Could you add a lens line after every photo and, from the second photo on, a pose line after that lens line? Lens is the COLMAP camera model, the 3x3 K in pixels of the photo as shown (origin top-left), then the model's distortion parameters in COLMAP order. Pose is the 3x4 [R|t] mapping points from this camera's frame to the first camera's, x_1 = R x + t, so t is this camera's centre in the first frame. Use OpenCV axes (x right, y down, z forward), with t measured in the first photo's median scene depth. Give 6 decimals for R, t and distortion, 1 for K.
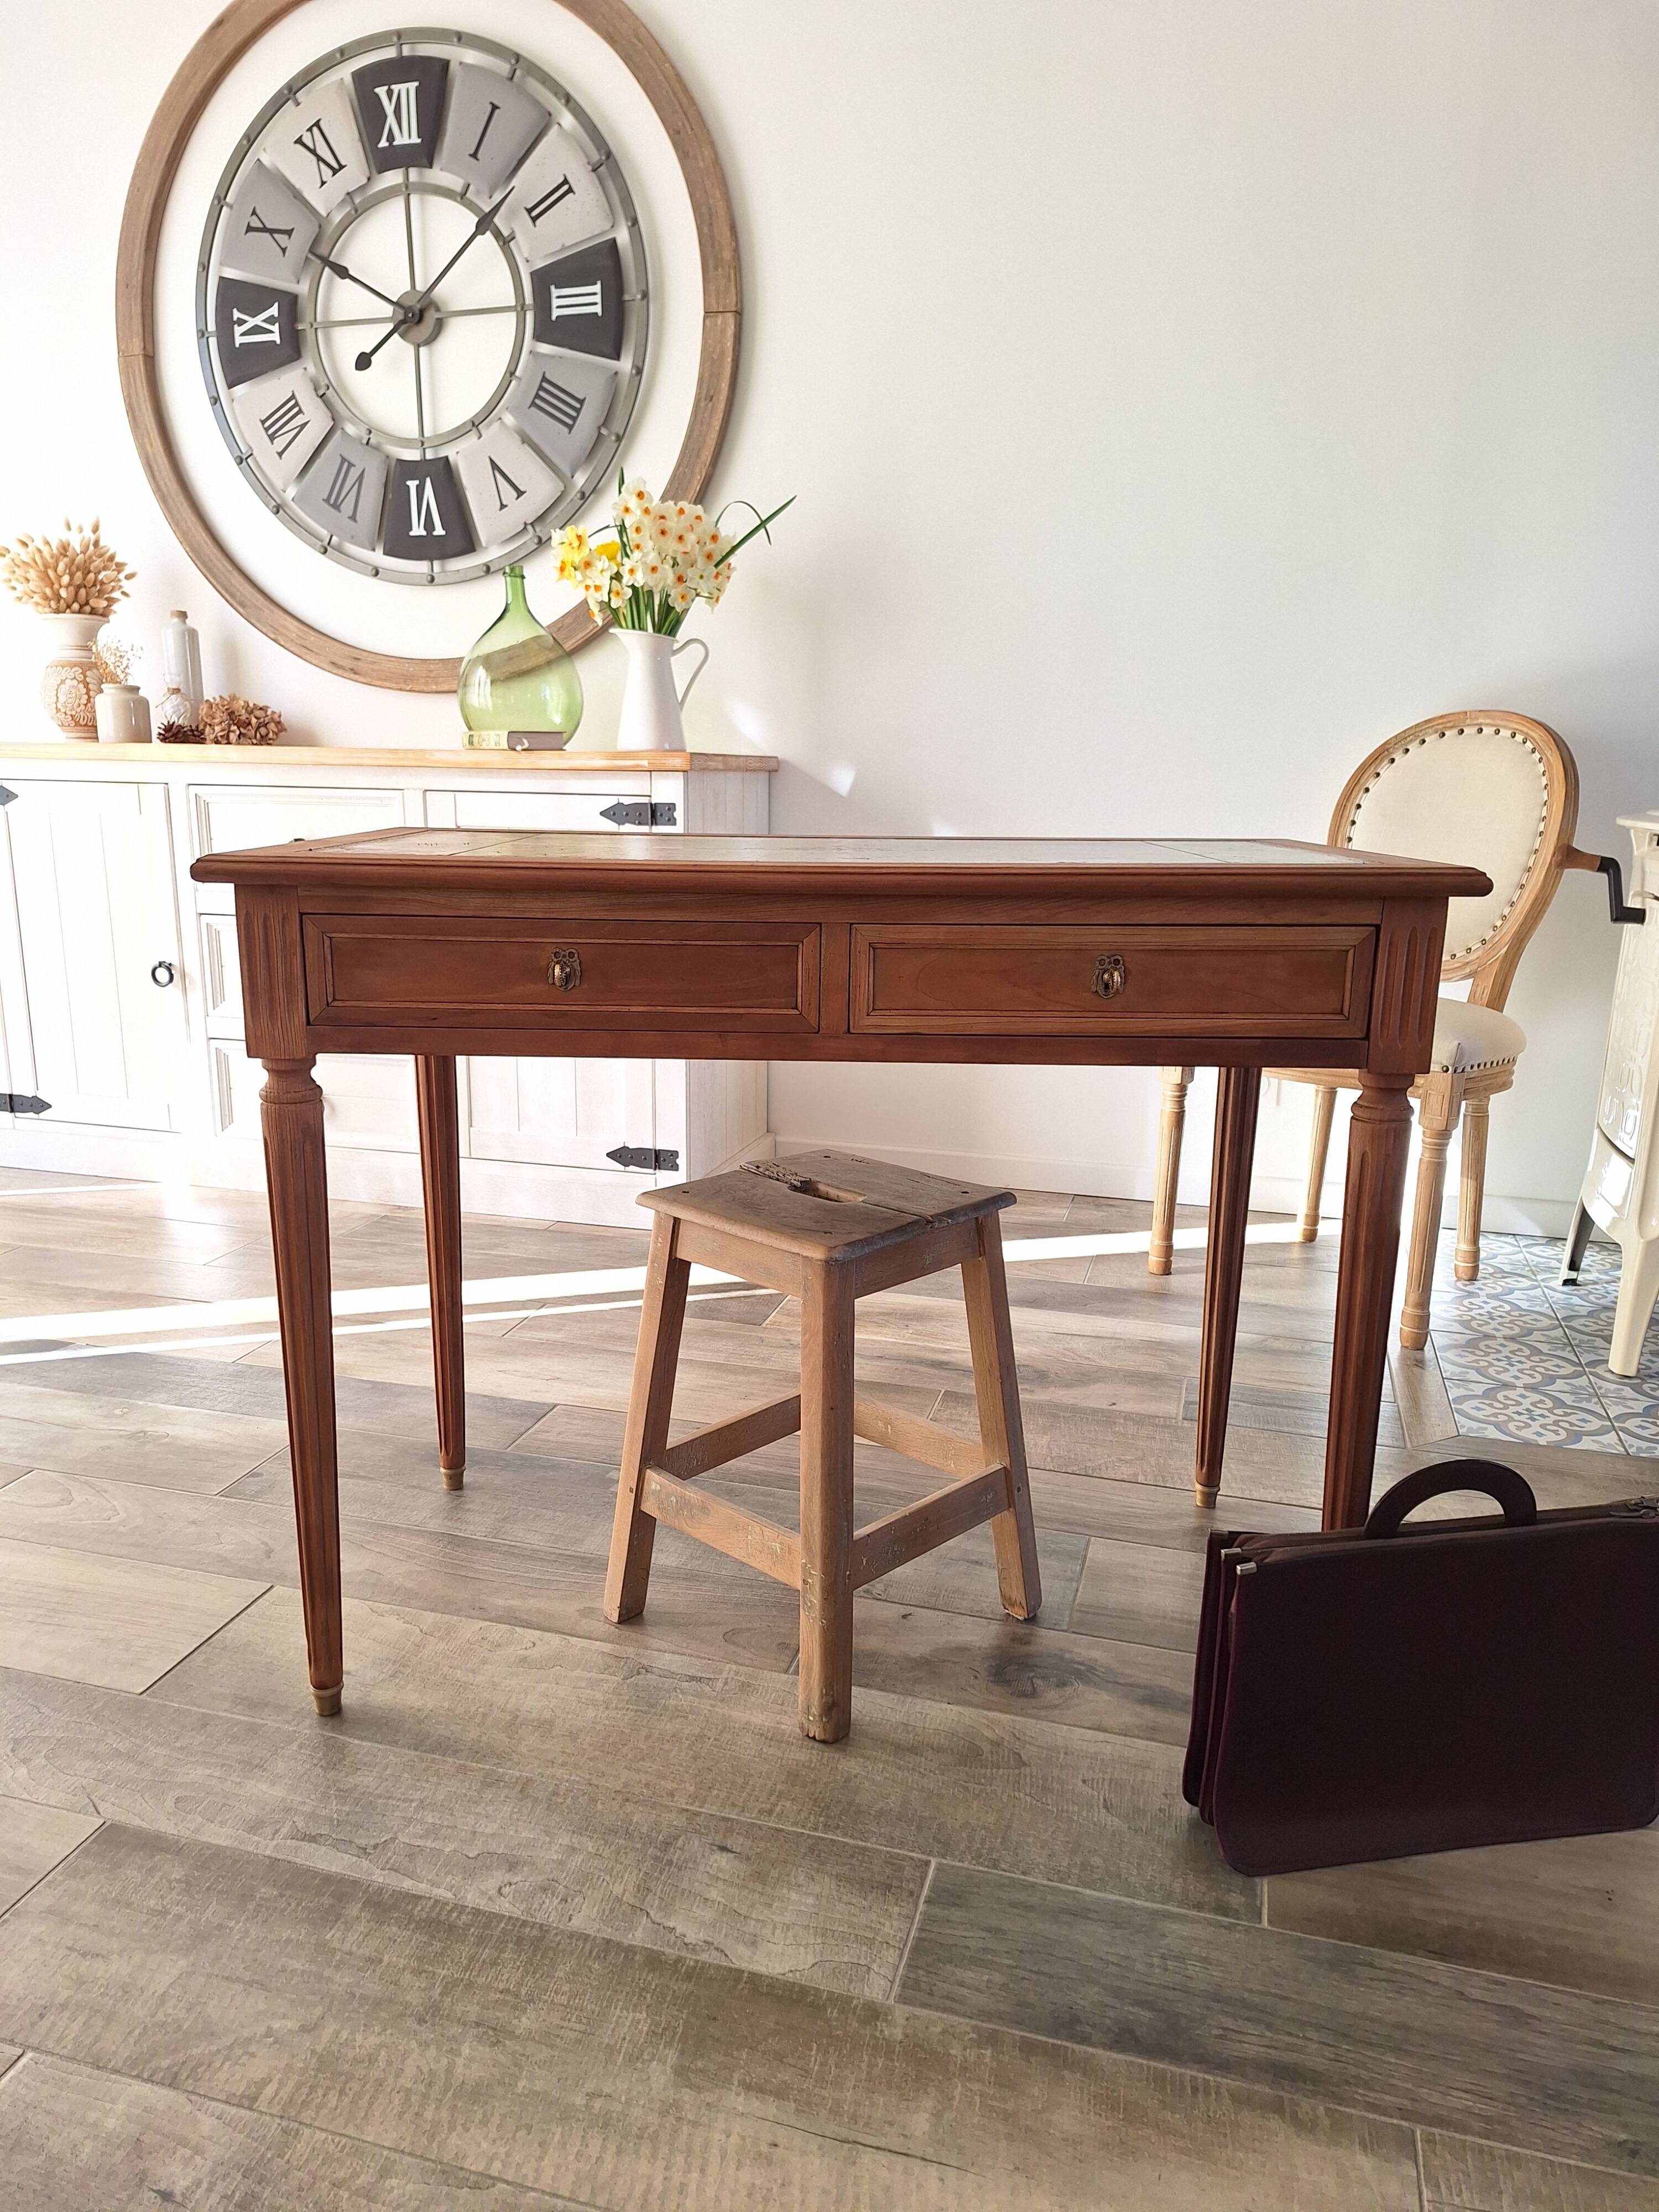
lens RADIAL K [[1530.0, 0, 815.2], [0, 1530.0, 1129.9], [0, 0, 1]] dist [0.074375, -0.084264]
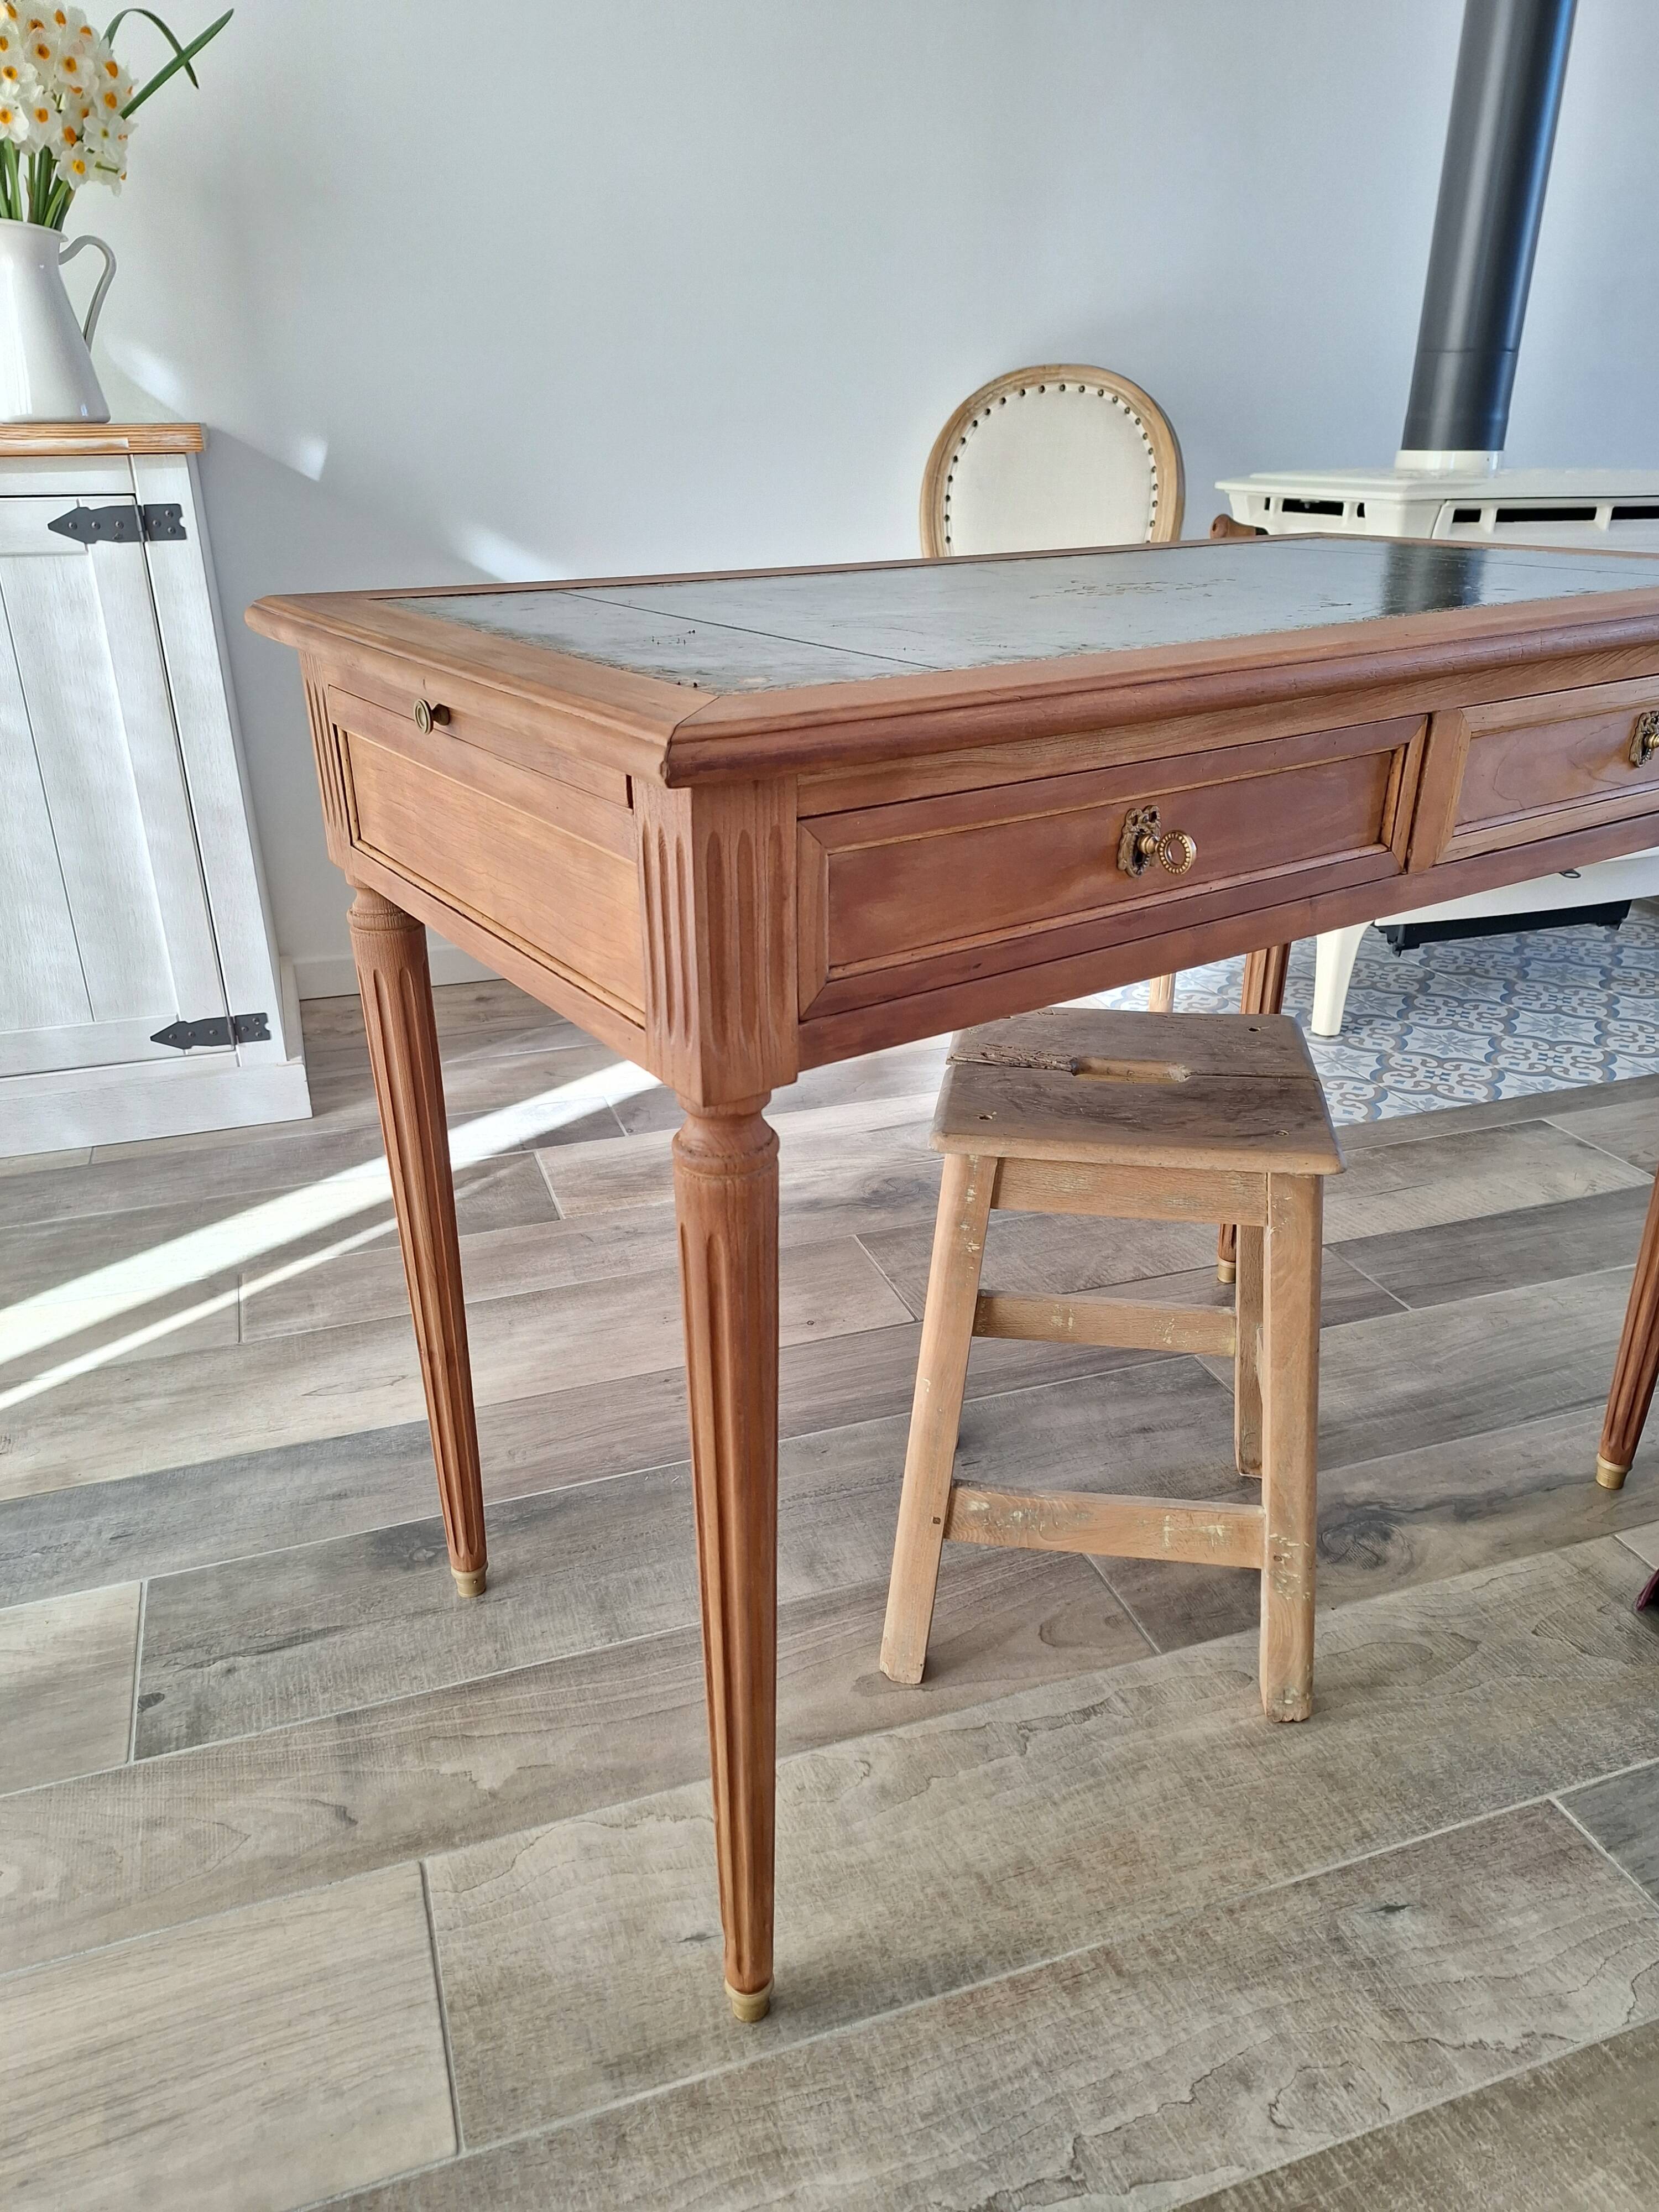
lens RADIAL K [[1531.9, 0, 823.0], [0, 1531.9, 1133.1], [0, 0, 1]] dist [0.079794, -0.091215]
pose [[0.815483, -0.256502, 0.518839, -0.589328], [0.147033, 0.958836, 0.242929, -0.154597], [-0.559794, -0.121818, 0.819629, 0.528693]]
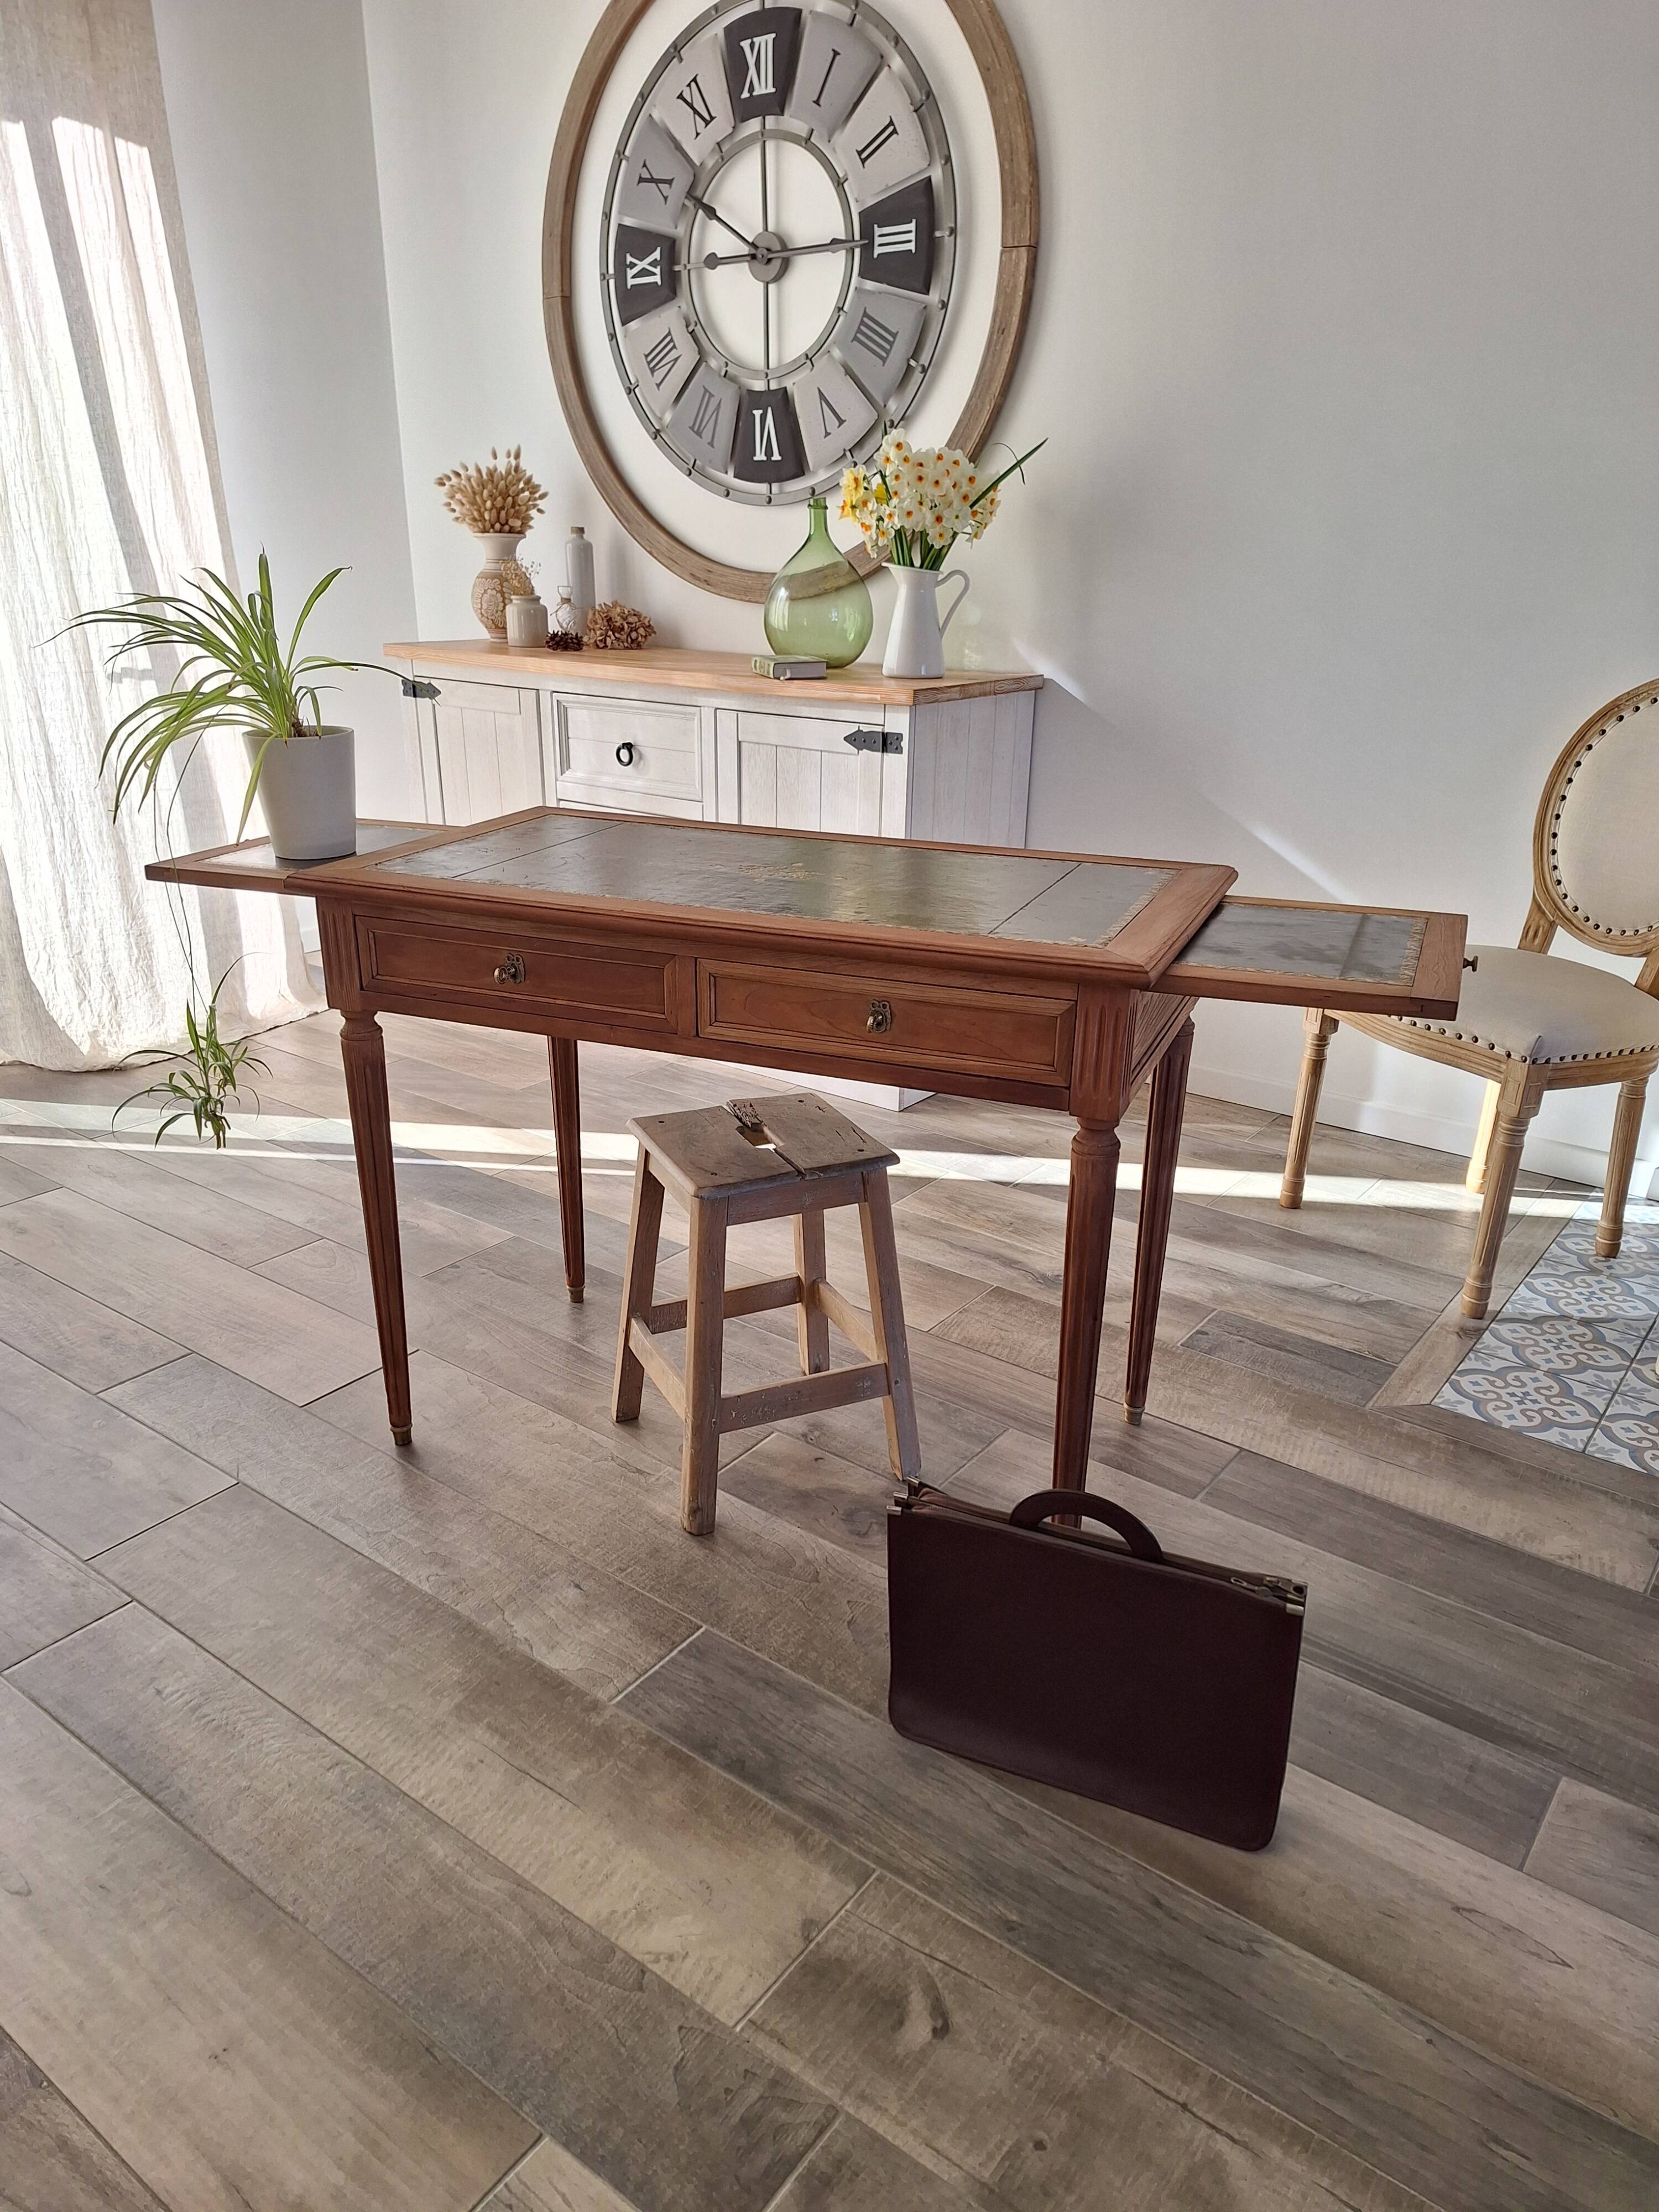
lens RADIAL K [[1521.7, 0, 835.4], [0, 1521.7, 1131.5], [0, 0, 1]] dist [0.125062, -0.175912]
pose [[0.935398, 0.129302, -0.329106, 0.562565], [-0.084587, 0.985544, 0.146792, -0.180088], [0.343329, -0.109471, 0.932814, -0.207168]]
